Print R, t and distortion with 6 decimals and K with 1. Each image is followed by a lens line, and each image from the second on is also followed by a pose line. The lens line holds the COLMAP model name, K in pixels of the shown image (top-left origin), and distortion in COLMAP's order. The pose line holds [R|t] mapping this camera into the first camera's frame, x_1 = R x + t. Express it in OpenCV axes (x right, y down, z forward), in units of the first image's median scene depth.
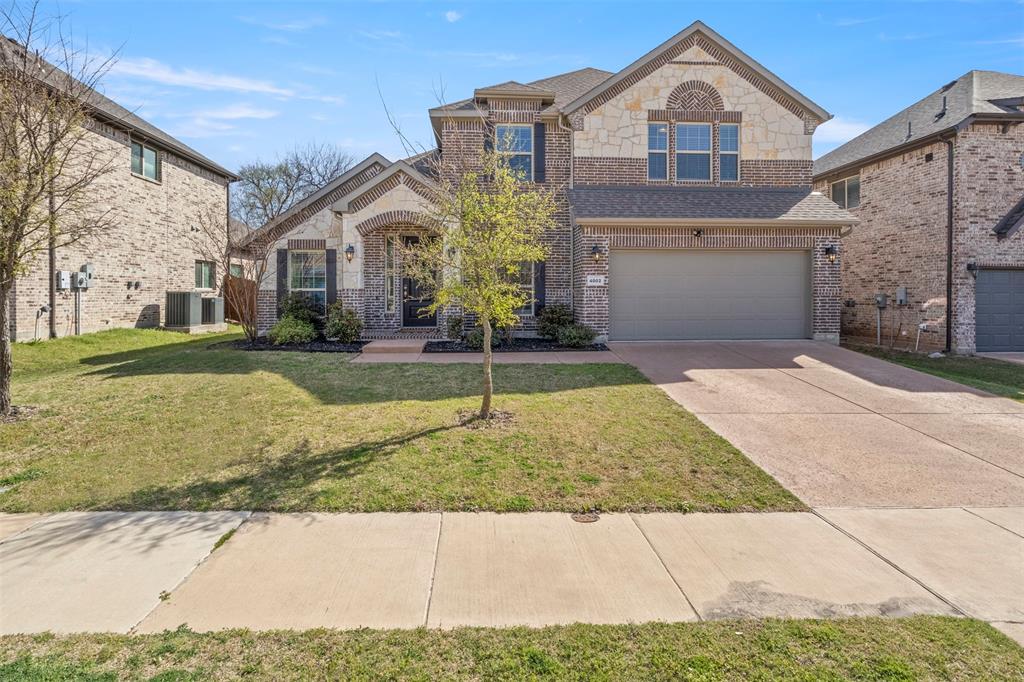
lens RADIAL K [[510.4, 0, 515.0], [0, 510.4, 294.5], [0, 0, 1]] dist [-0.010422, -0.001290]
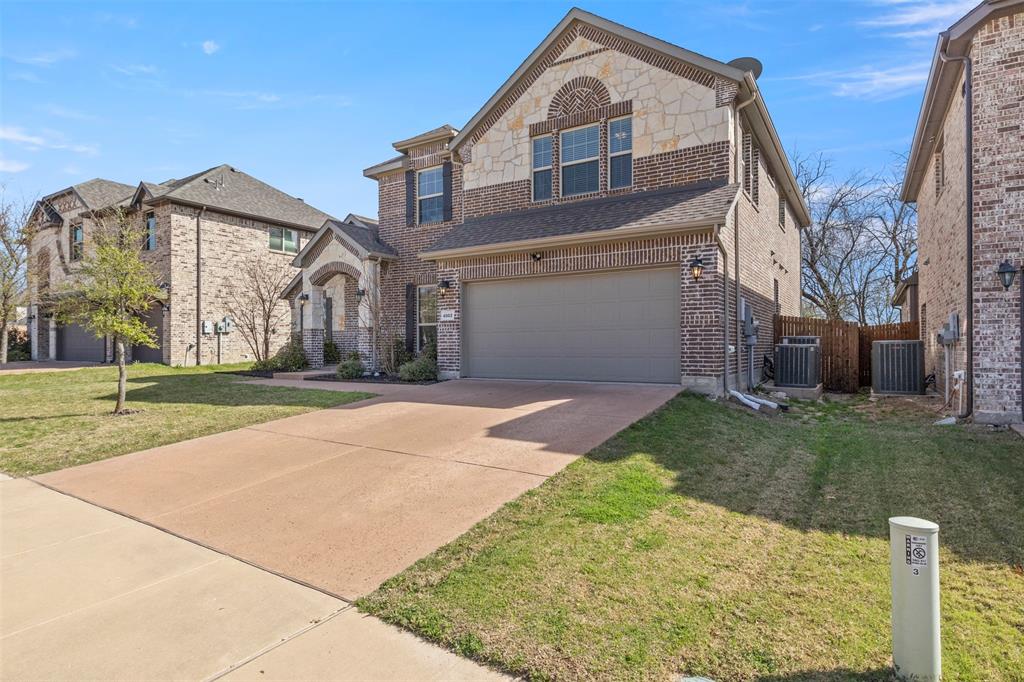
lens RADIAL K [[548.9, 0, 520.1], [0, 548.9, 342.9], [0, 0, 1]] dist [-0.005230, 0.000865]
pose [[0.821407, -0.005494, -0.570316, 0.799645], [0.001974, 0.999975, -0.006791, 0.031055], [0.570340, 0.004453, 0.821397, 0.190910]]
